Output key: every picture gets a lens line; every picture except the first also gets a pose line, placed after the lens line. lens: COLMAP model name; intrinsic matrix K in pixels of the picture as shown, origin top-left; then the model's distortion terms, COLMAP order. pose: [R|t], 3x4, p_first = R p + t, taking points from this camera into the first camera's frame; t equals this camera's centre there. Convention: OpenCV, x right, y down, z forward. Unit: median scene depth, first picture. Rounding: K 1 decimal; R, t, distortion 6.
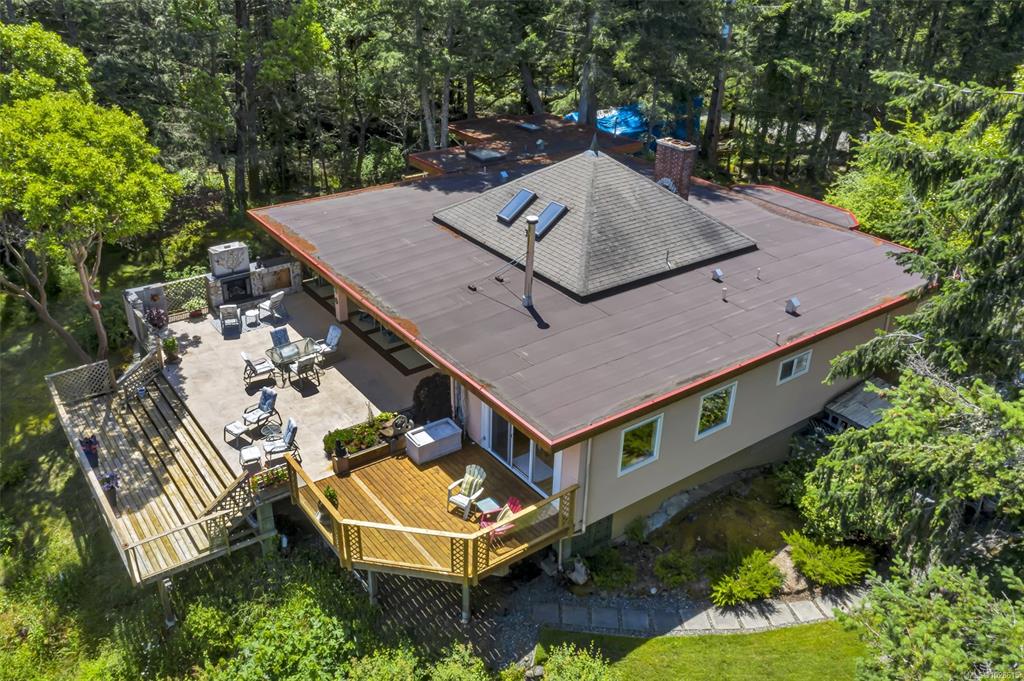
lens RADIAL K [[829.9, 0, 512.0], [0, 829.9, 340.5], [0, 0, 1]] dist [-0.003359, -0.001635]
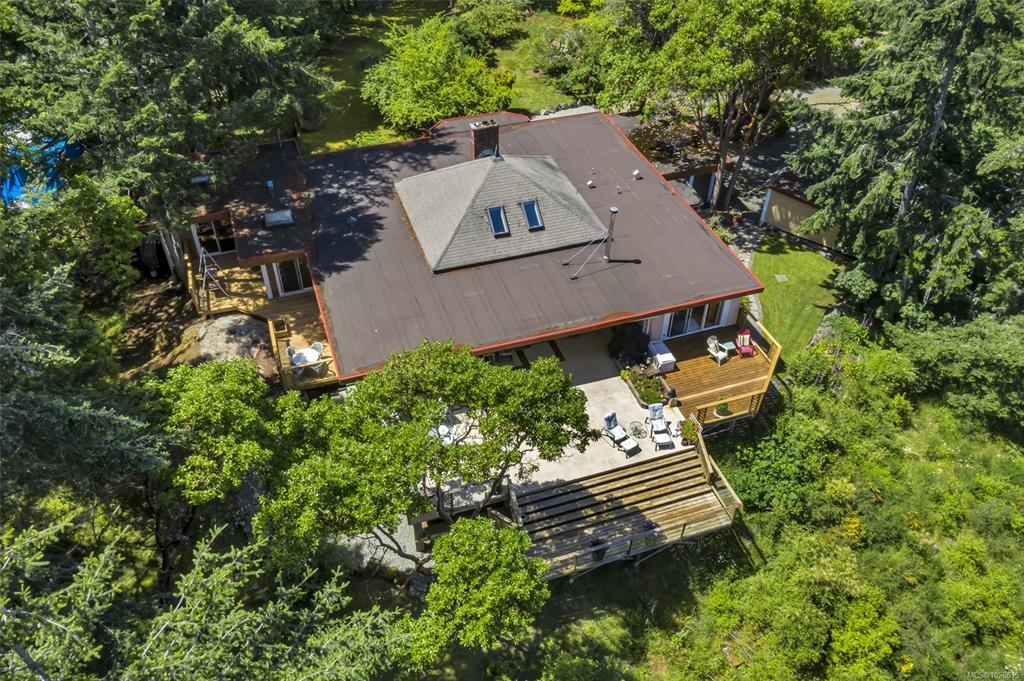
lens RADIAL K [[829.9, 0, 512.0], [0, 829.9, 340.5], [0, 0, 1]] dist [-0.003359, -0.001635]
pose [[0.297972, -0.643241, 0.705304, -1.242036], [0.447002, 0.746875, 0.492308, -0.788407], [-0.843447, 0.168578, 0.510078, 0.413649]]
